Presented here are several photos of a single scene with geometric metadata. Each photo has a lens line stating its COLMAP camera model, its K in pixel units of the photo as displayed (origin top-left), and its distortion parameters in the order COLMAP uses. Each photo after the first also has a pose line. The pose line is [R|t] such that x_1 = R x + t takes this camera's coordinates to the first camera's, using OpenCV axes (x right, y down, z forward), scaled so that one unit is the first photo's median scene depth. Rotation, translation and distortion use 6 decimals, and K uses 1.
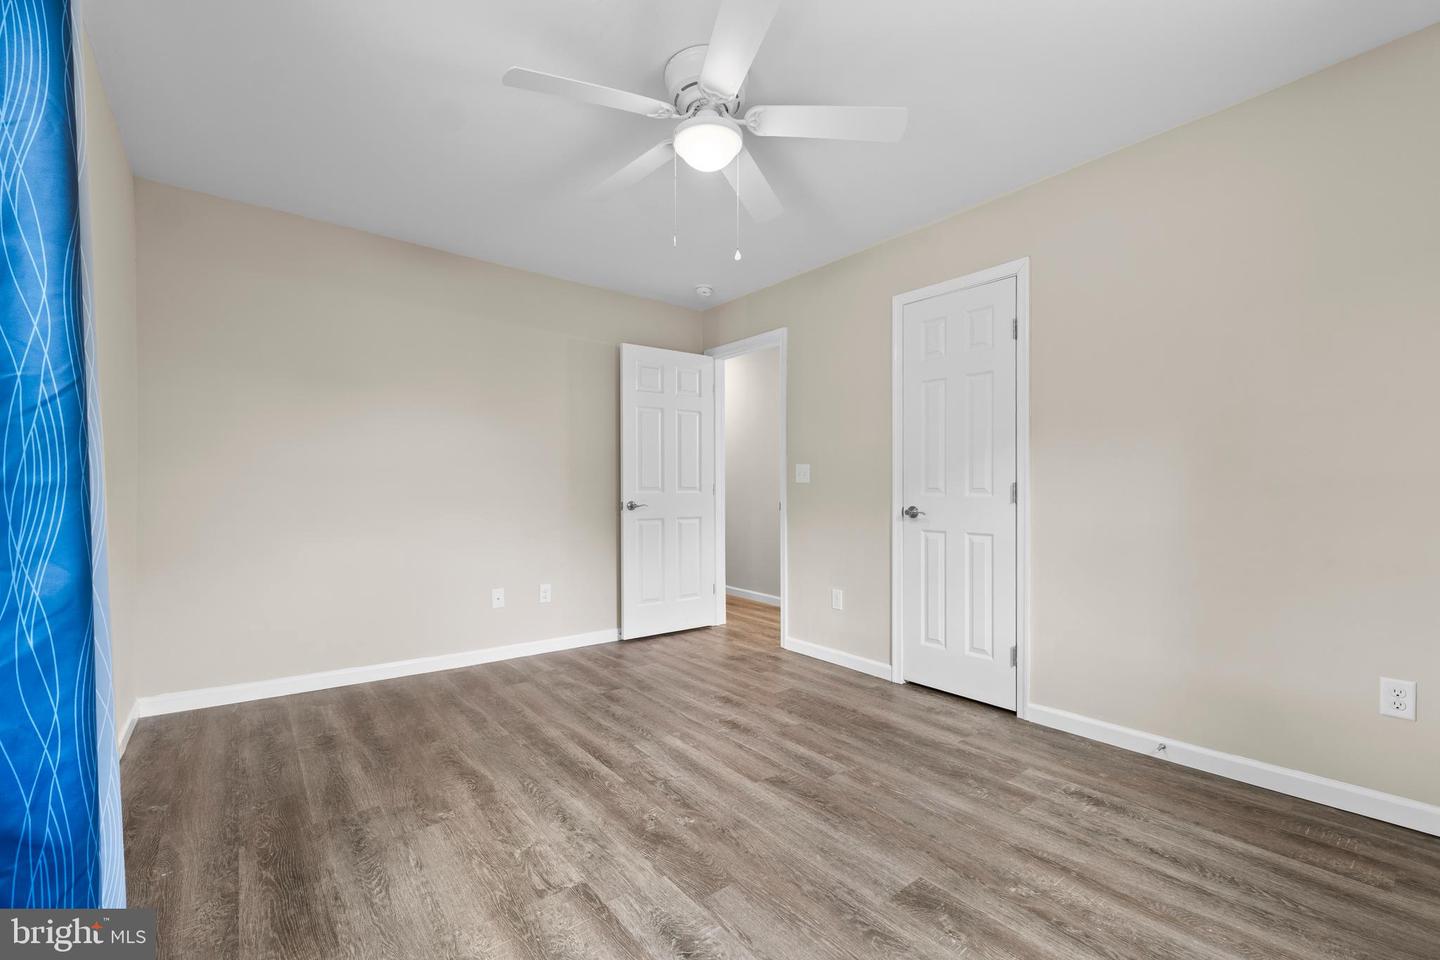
lens RADIAL K [[607.3, 0, 722.8], [0, 607.3, 480.7], [0, 0, 1]] dist [0.003015, 0.000060]
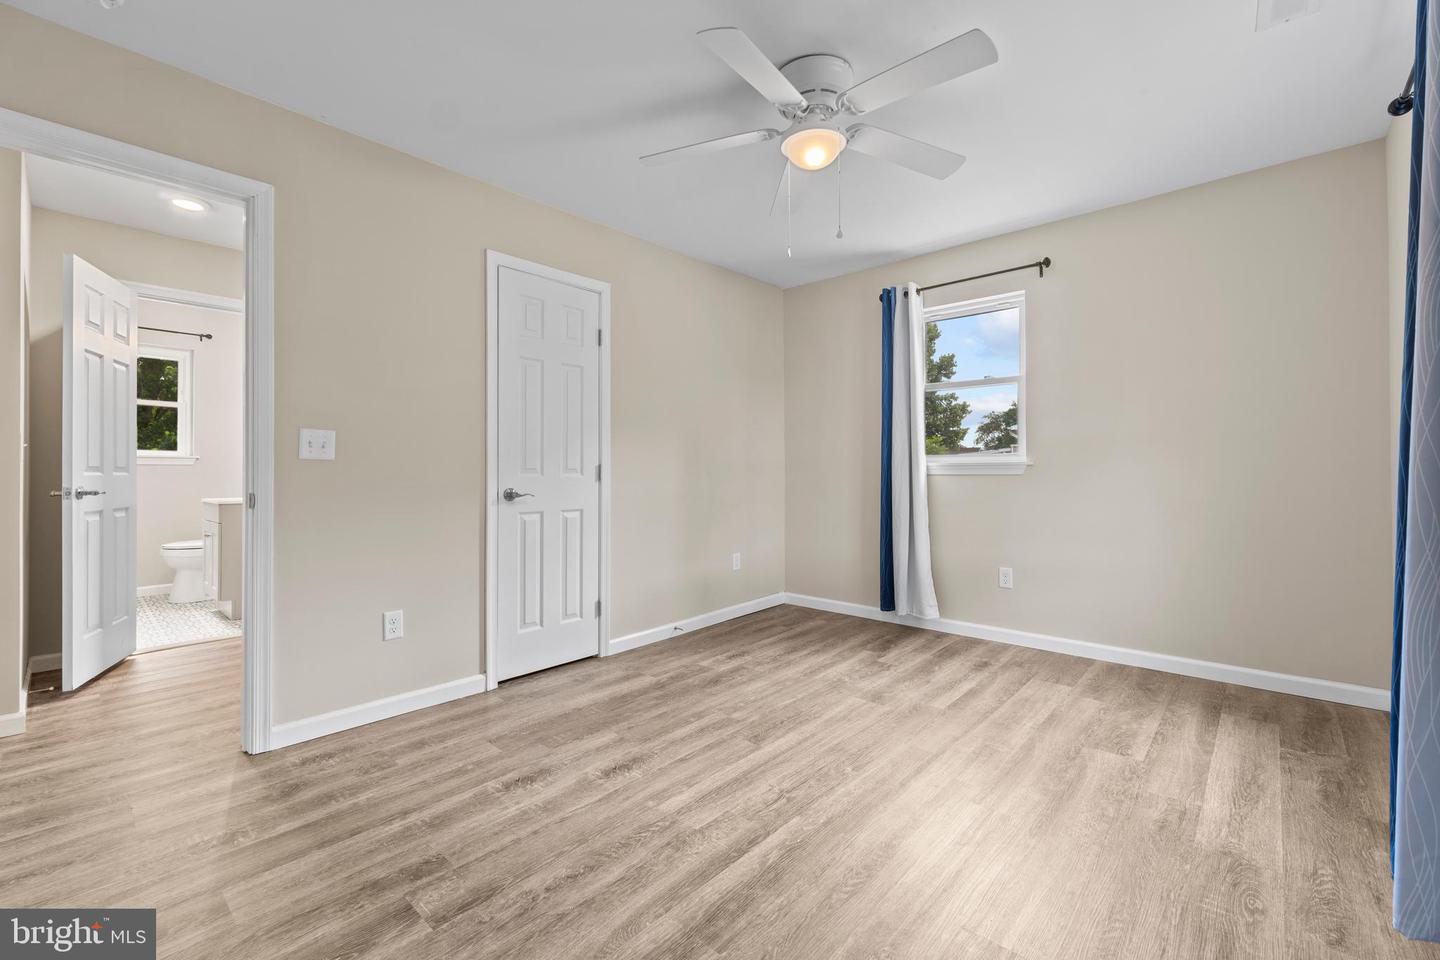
lens RADIAL K [[608.6, 0, 722.7], [0, 608.6, 466.2], [0, 0, 1]] dist [0.001151, -0.000104]
pose [[-0.166973, 0.006933, 0.985937, -0.828003], [-0.011717, 0.999891, -0.009015, 0.016359], [-0.985892, -0.013058, -0.166874, 1.058308]]
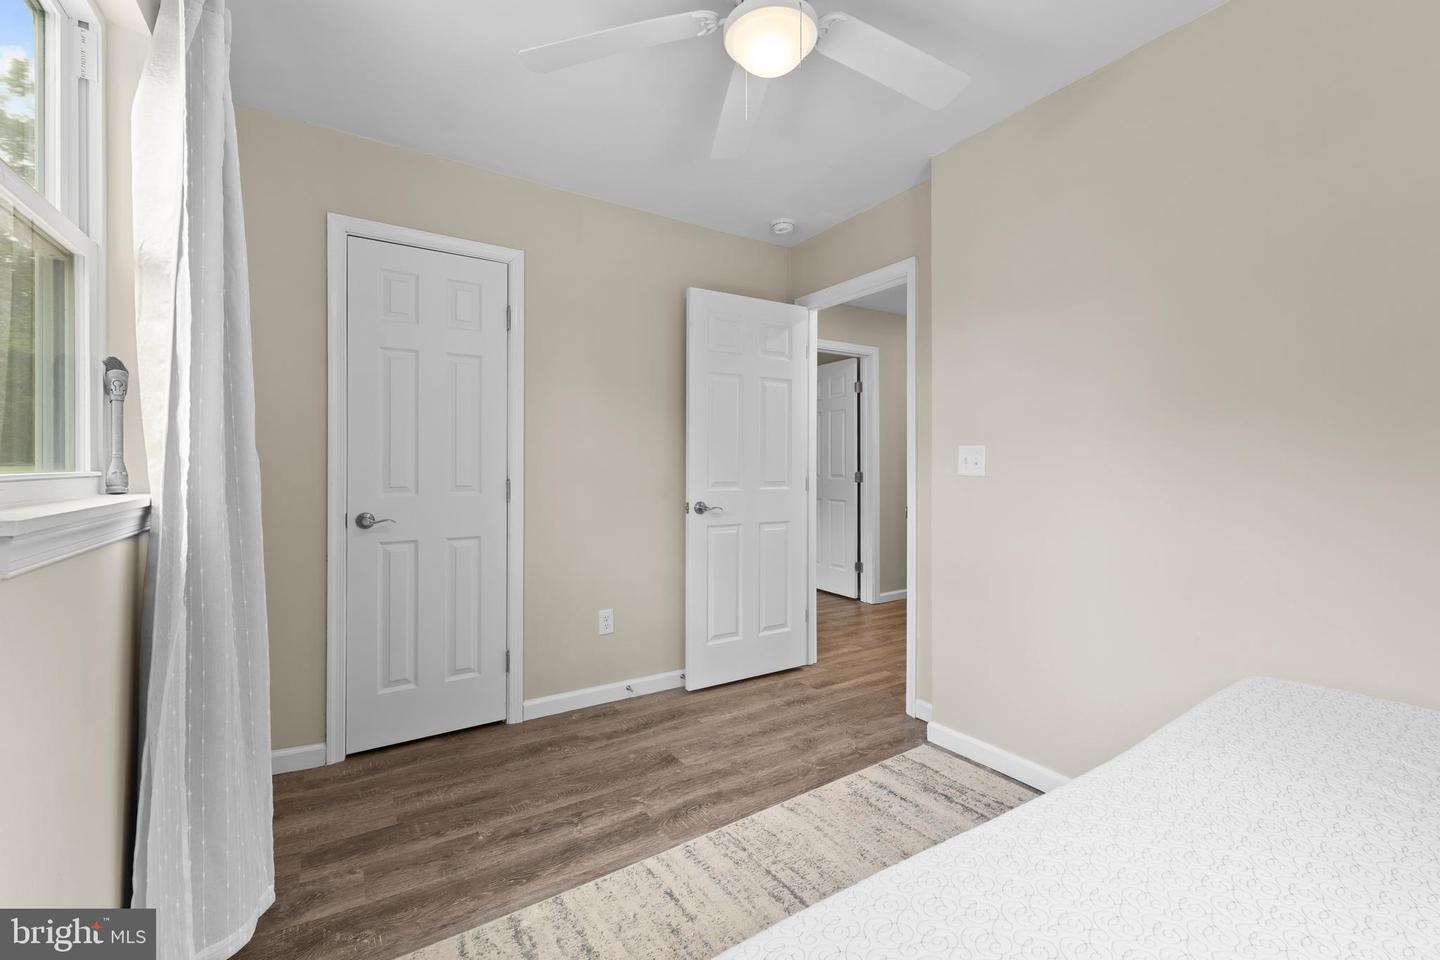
lens RADIAL K [[601.8, 0, 721.4], [0, 601.8, 483.6], [0, 0, 1]] dist [0.004573, -0.000334]
pose [[0.099845, 0.003999, 0.994995, -0.470198], [-0.001372, 0.999992, -0.003881, 0.013297], [-0.995002, -0.000978, 0.099850, 0.625409]]
